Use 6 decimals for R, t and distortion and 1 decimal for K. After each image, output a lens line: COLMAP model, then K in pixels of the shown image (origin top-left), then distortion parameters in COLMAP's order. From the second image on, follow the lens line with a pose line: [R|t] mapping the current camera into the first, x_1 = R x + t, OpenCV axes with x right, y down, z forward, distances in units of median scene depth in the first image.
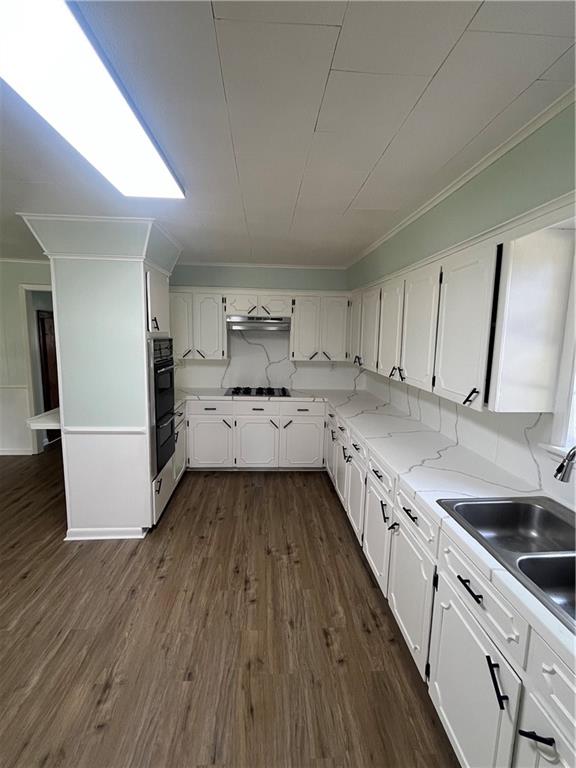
lens RADIAL K [[351.3, 0, 288.9], [0, 351.3, 384.7], [0, 0, 1]] dist [-0.001241, -0.000814]
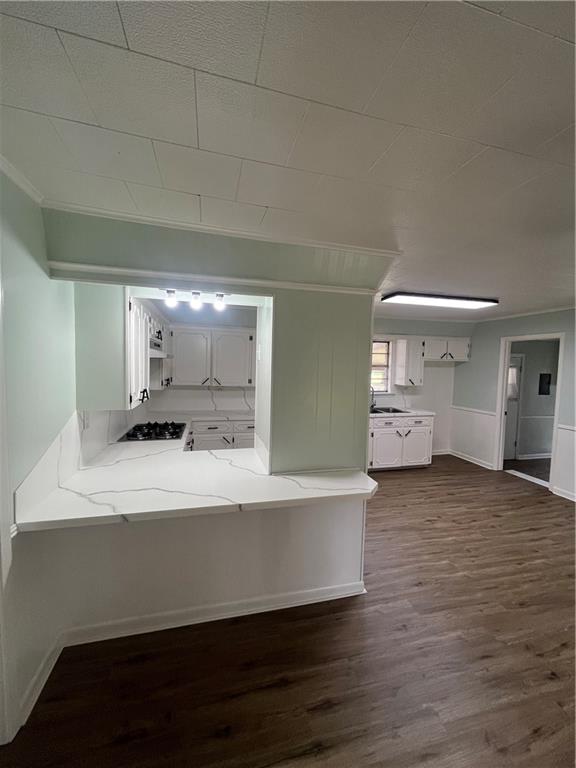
lens RADIAL K [[312.2, 0, 294.6], [0, 312.2, 383.9], [0, 0, 1]] dist [-0.006250, -0.001002]
pose [[-0.187306, -0.099096, 0.977290, -1.391870], [0.092838, 0.988659, 0.118042, -0.204454], [-0.977905, 0.112840, -0.175982, 1.310555]]
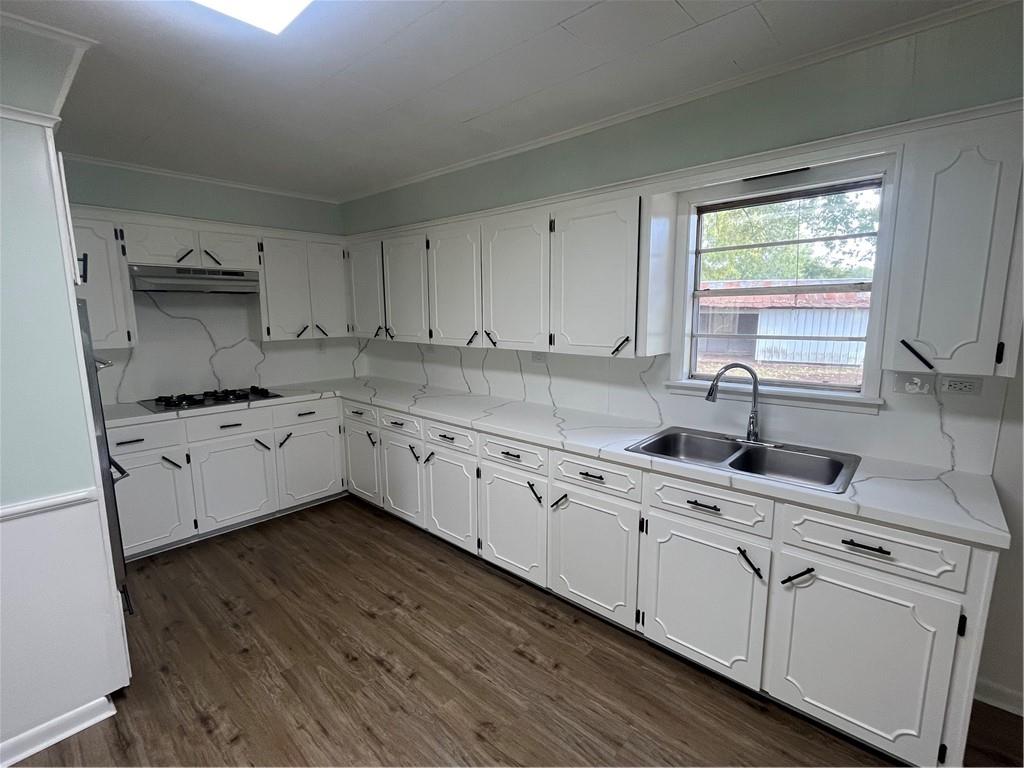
lens RADIAL K [[468.4, 0, 514.6], [0, 468.4, 387.6], [0, 0, 1]] dist [-0.001241, -0.000814]
pose [[0.717722, -0.136745, 0.682770, -0.435523], [0.121089, 0.990099, 0.071009, 0.013984], [-0.685720, 0.031711, 0.727174, 0.152496]]
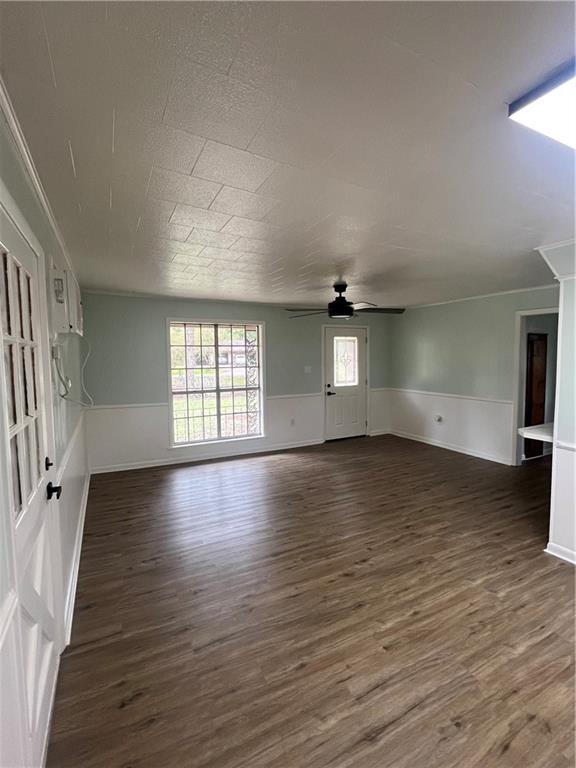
lens RADIAL K [[351.3, 0, 286.3], [0, 351.3, 384.8], [0, 0, 1]] dist [-0.001241, -0.000814]
pose [[0.378851, 0.041259, -0.924537, 0.004662], [-0.105736, 0.994394, 0.001048, 0.040203], [0.919397, 0.097360, 0.381090, -0.141612]]
